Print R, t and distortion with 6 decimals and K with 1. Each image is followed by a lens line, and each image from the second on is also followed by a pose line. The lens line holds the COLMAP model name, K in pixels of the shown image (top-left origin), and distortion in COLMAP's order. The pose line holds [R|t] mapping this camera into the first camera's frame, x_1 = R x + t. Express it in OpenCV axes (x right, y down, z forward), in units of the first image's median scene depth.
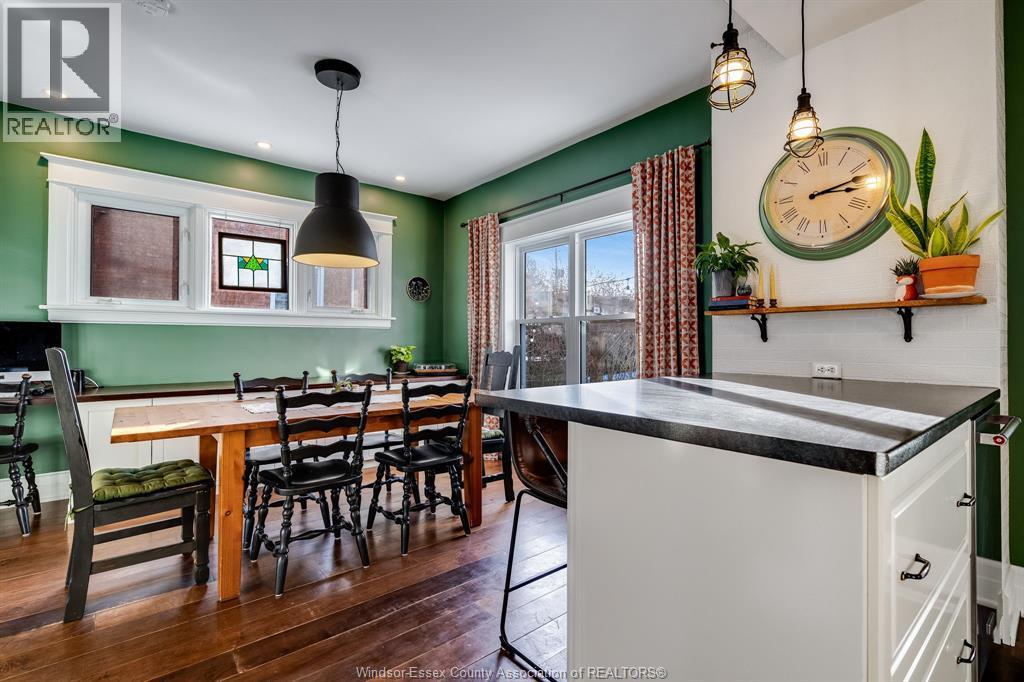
lens RADIAL K [[471.1, 0, 511.9], [0, 471.1, 333.9], [0, 0, 1]] dist [-0.001444, 0.001516]
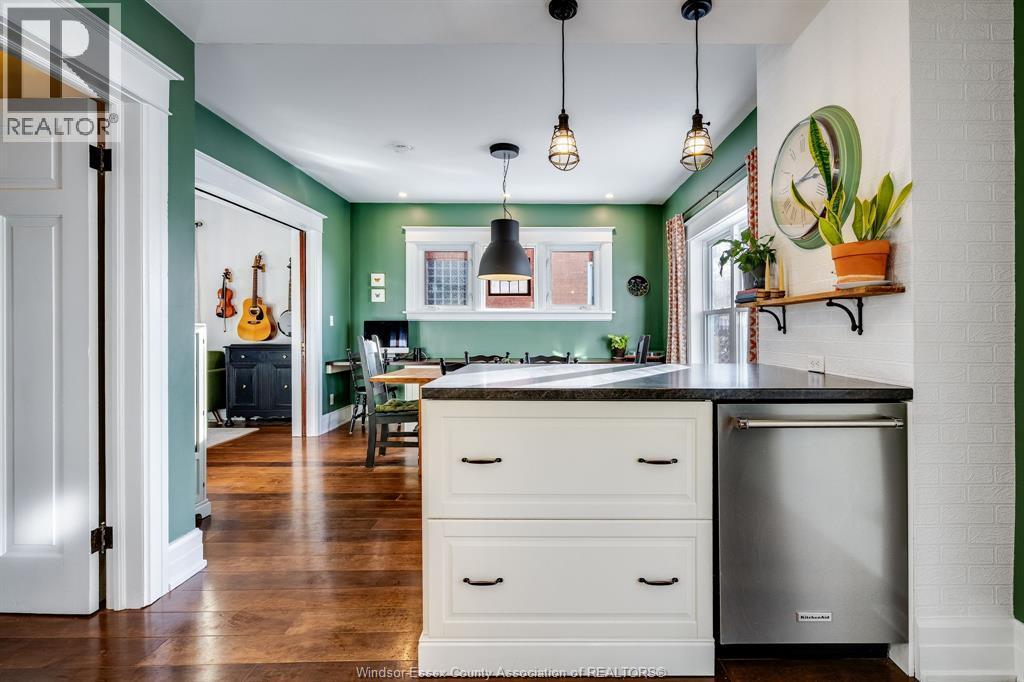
lens RADIAL K [[471.1, 0, 539.7], [0, 471.1, 332.5], [0, 0, 1]] dist [-0.001444, 0.001516]
pose [[0.771858, 0.003209, -0.635787, 0.465344], [0.009531, 0.999816, 0.016618, -0.004322], [0.635723, -0.018887, 0.771686, -0.052201]]
